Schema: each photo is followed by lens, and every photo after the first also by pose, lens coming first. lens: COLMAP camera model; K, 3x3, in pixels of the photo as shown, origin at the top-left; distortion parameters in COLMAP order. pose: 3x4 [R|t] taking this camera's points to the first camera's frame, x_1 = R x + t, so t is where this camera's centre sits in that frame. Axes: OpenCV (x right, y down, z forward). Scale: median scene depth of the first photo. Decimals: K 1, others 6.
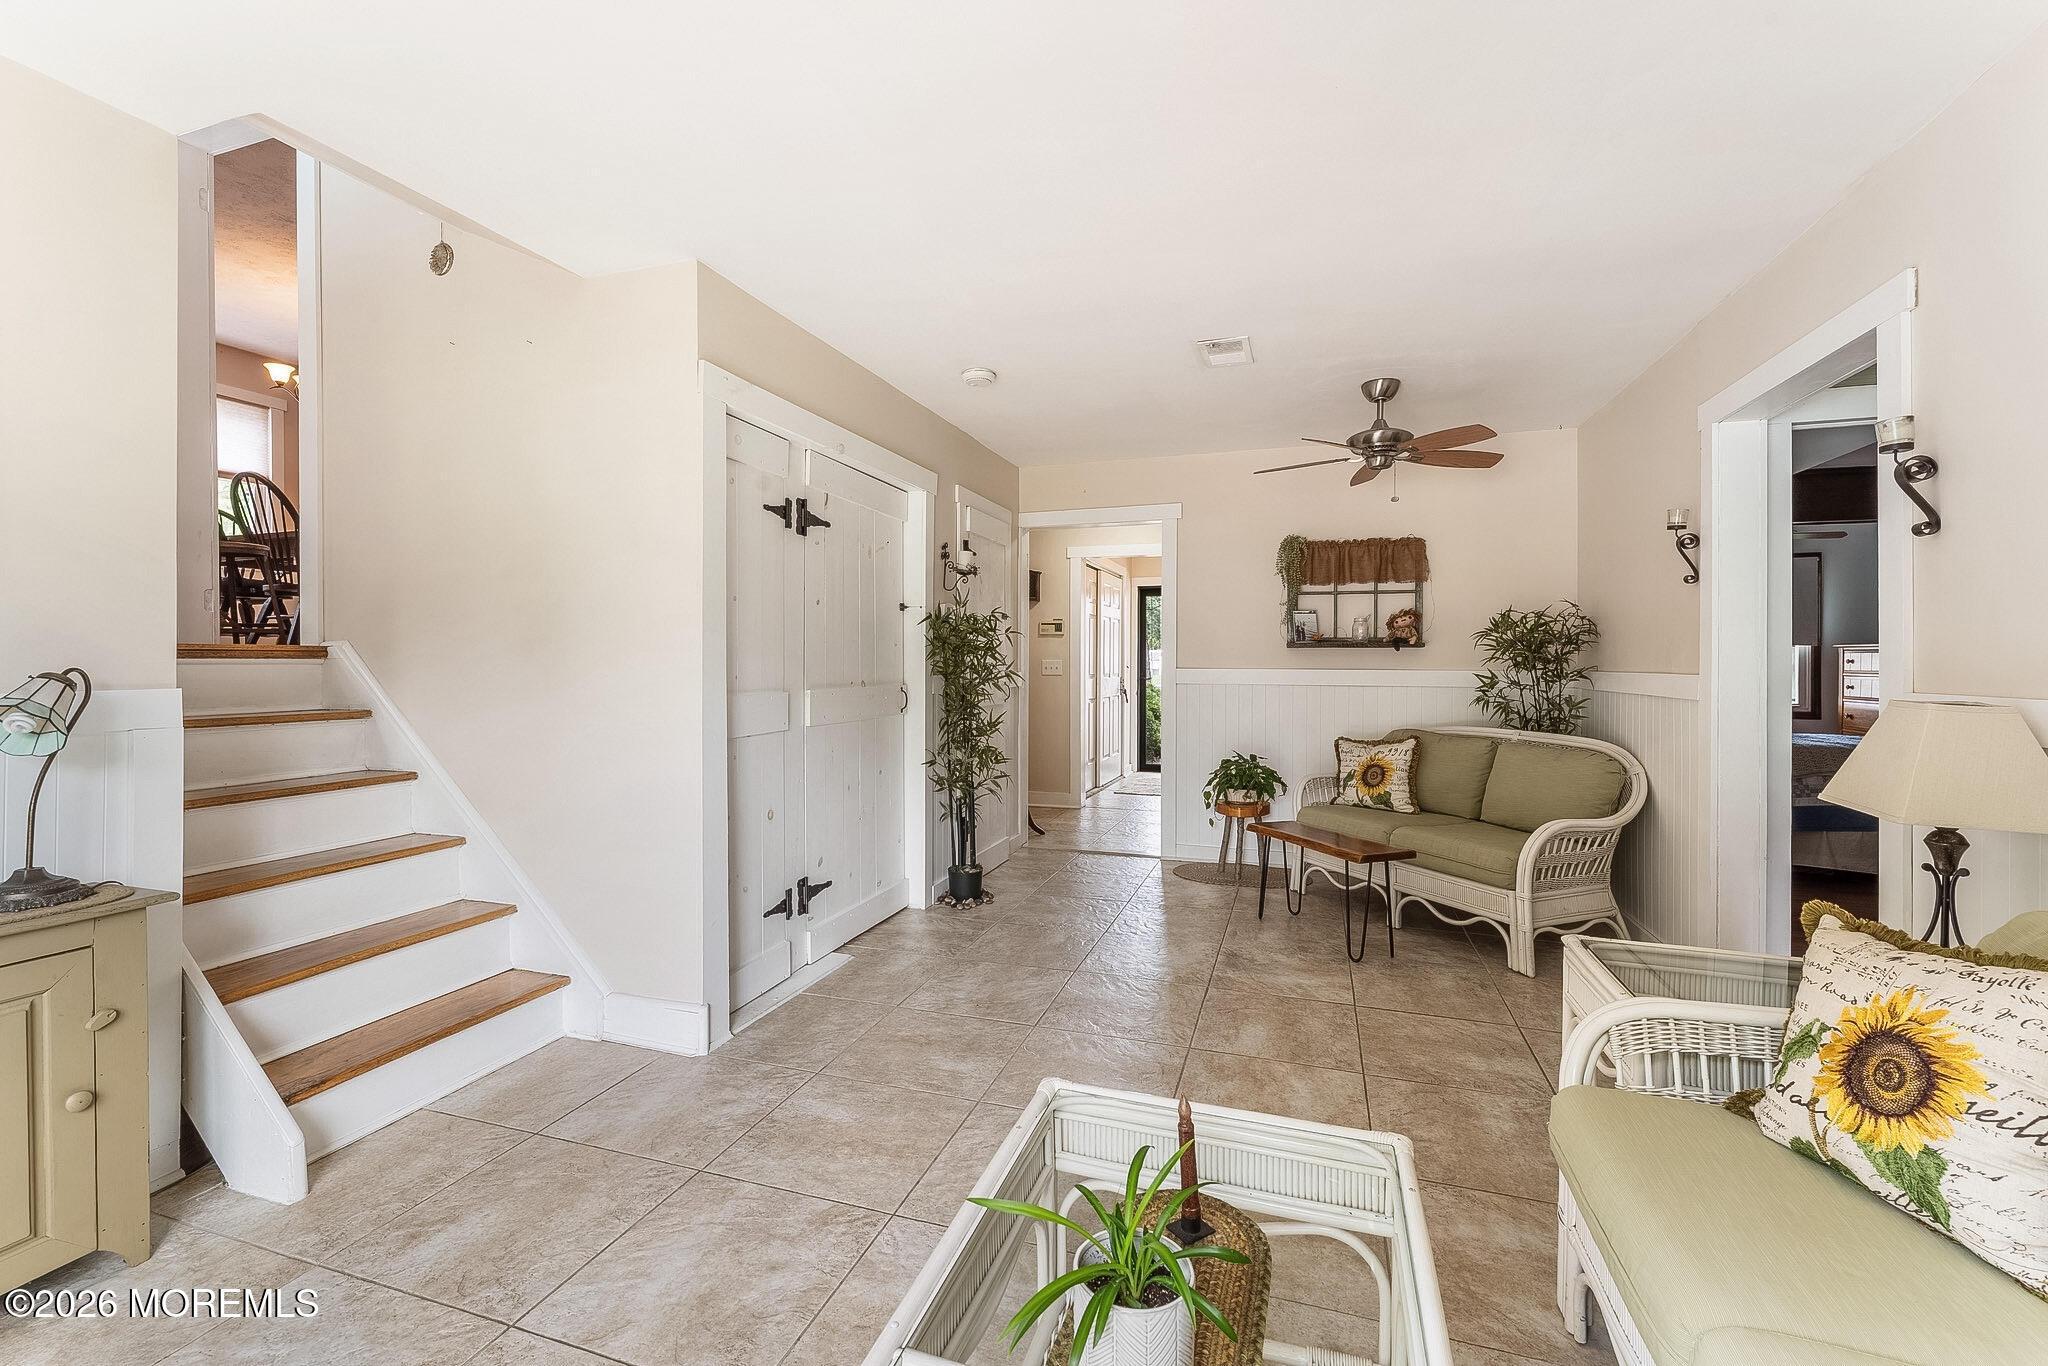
lens RADIAL K [[832.1, 0, 1032.3], [0, 832.1, 668.7], [0, 0, 1]] dist [-0.002827, 0.000311]
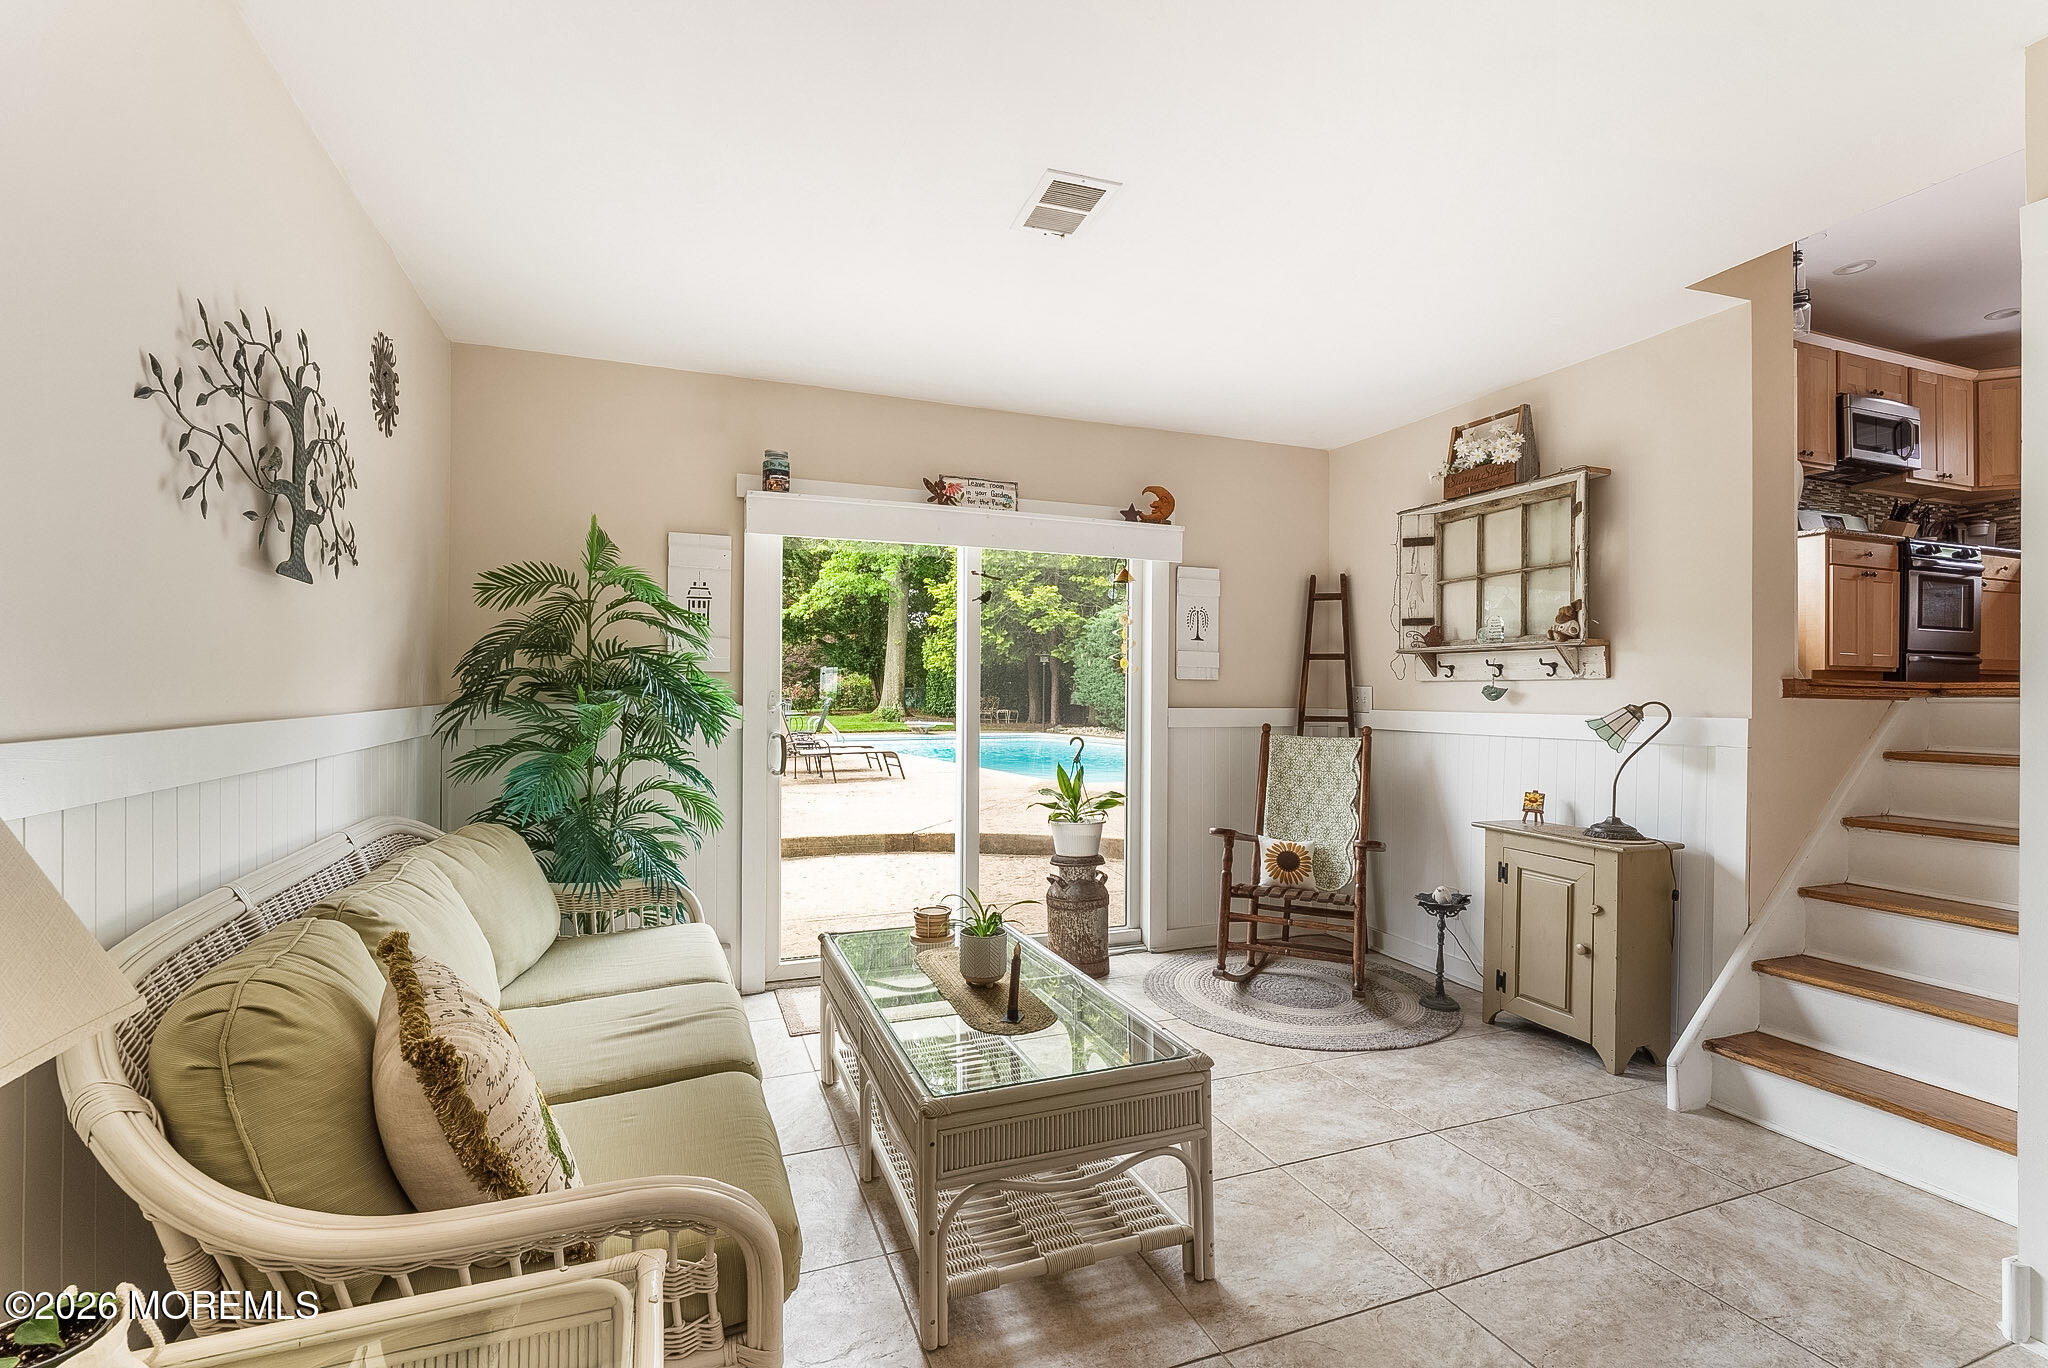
lens RADIAL K [[902.8, 0, 1013.4], [0, 902.8, 697.1], [0, 0, 1]] dist [-0.000171, 0.000549]
pose [[-0.773635, -0.003755, -0.633621, 0.757943], [-0.011600, 0.999899, 0.008238, -0.004379], [0.633526, 0.013723, -0.773600, 1.334677]]
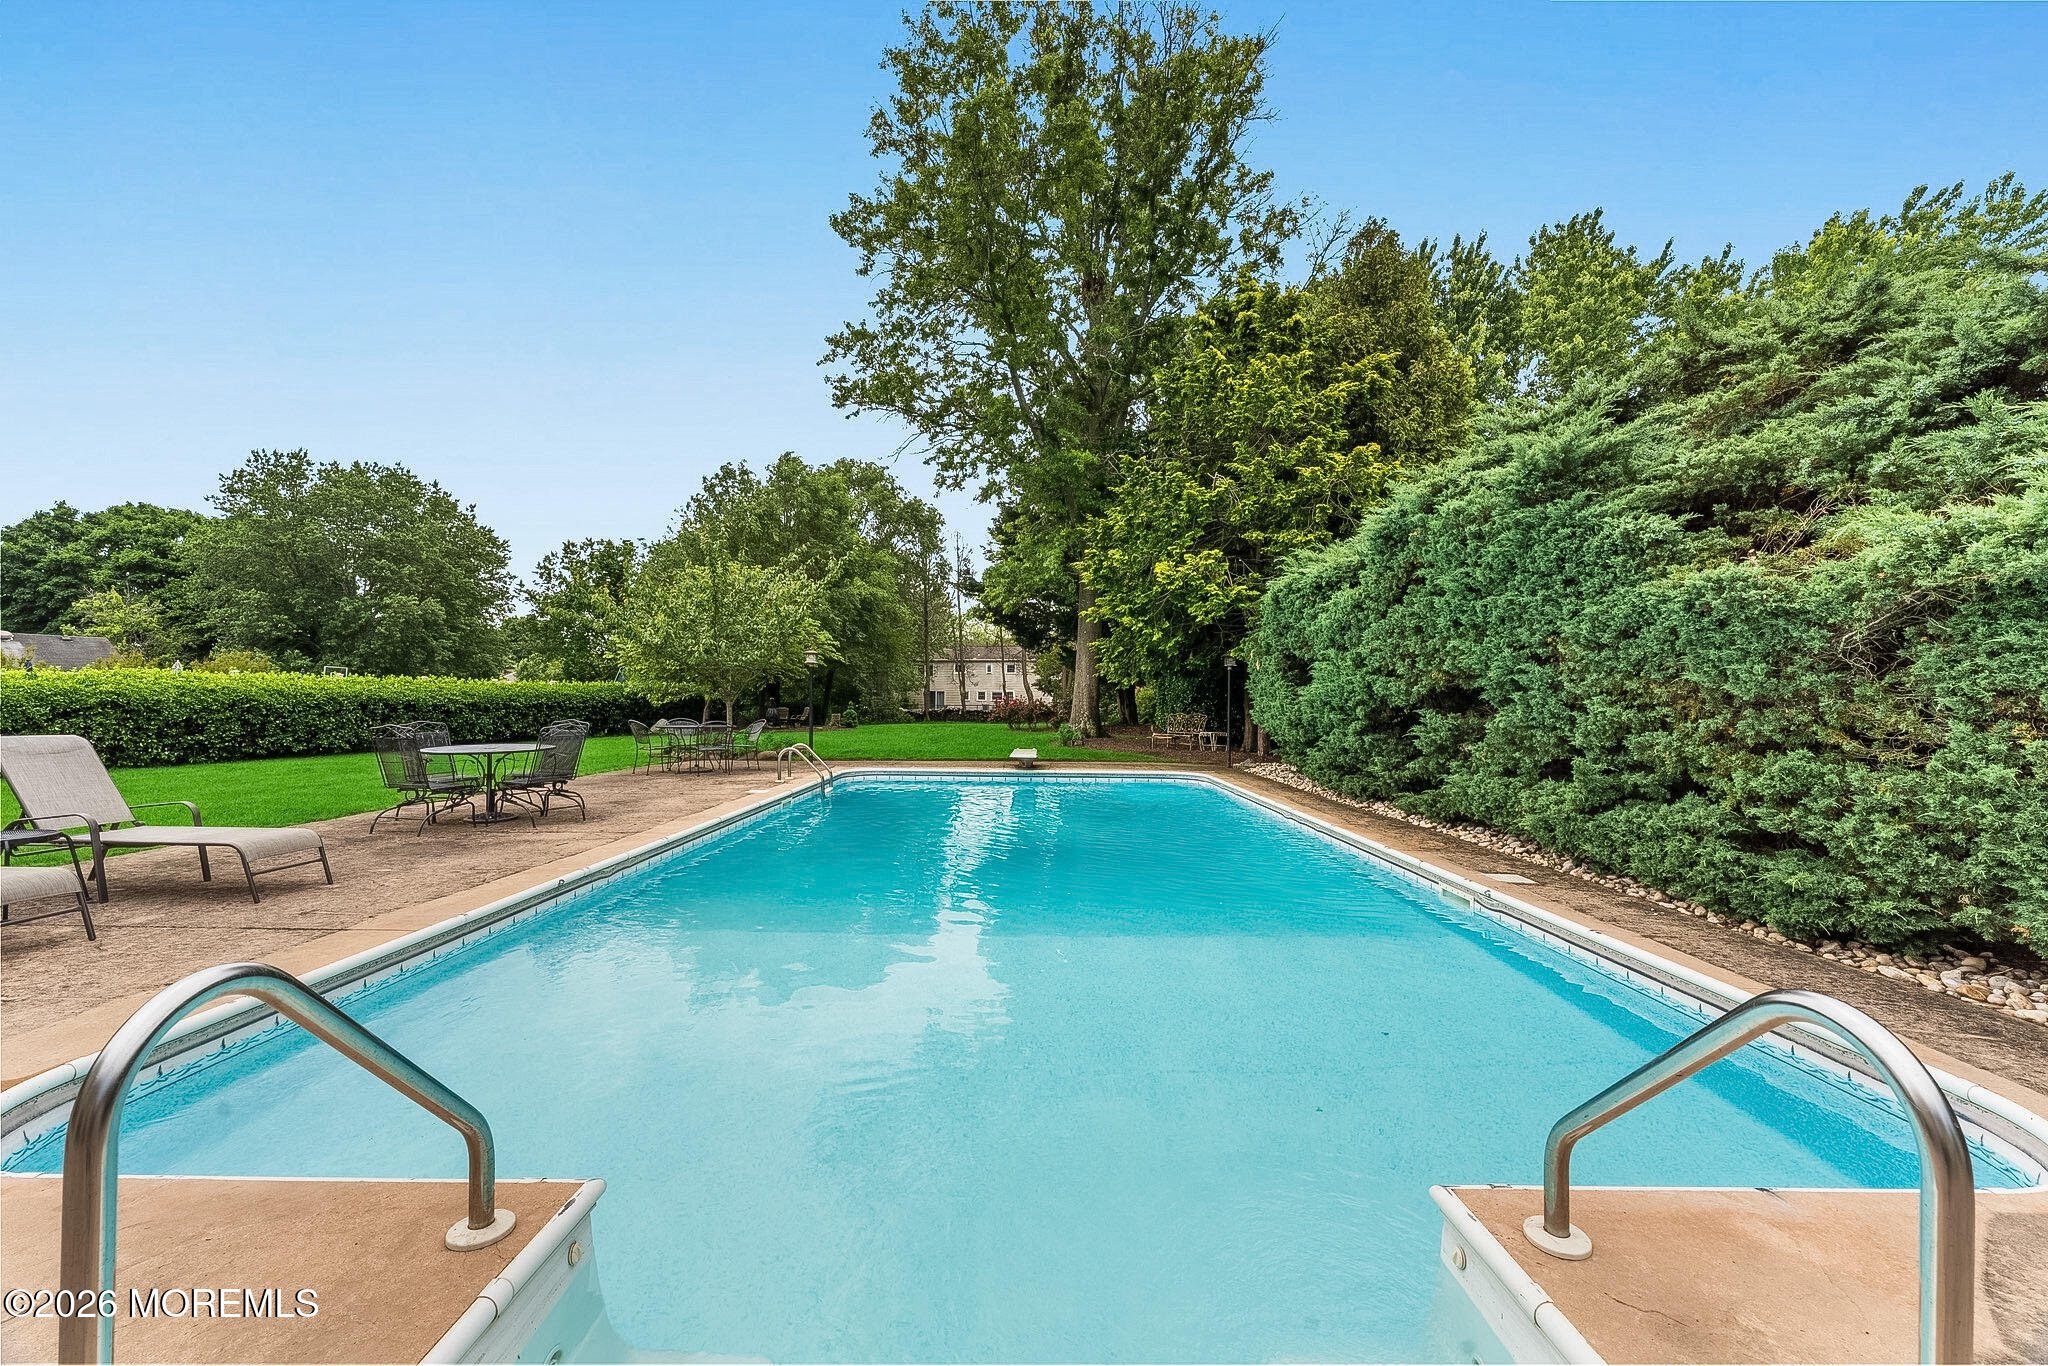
lens RADIAL K [[832.1, 0, 1025.0], [0, 832.1, 675.0], [0, 0, 1]] dist [-0.002827, 0.000311]
pose [[-0.972323, -0.019410, -0.232834, -3.809104], [-0.015321, 0.999695, -0.019357, -0.119681], [0.233139, -0.015254, -0.972324, -0.895687]]
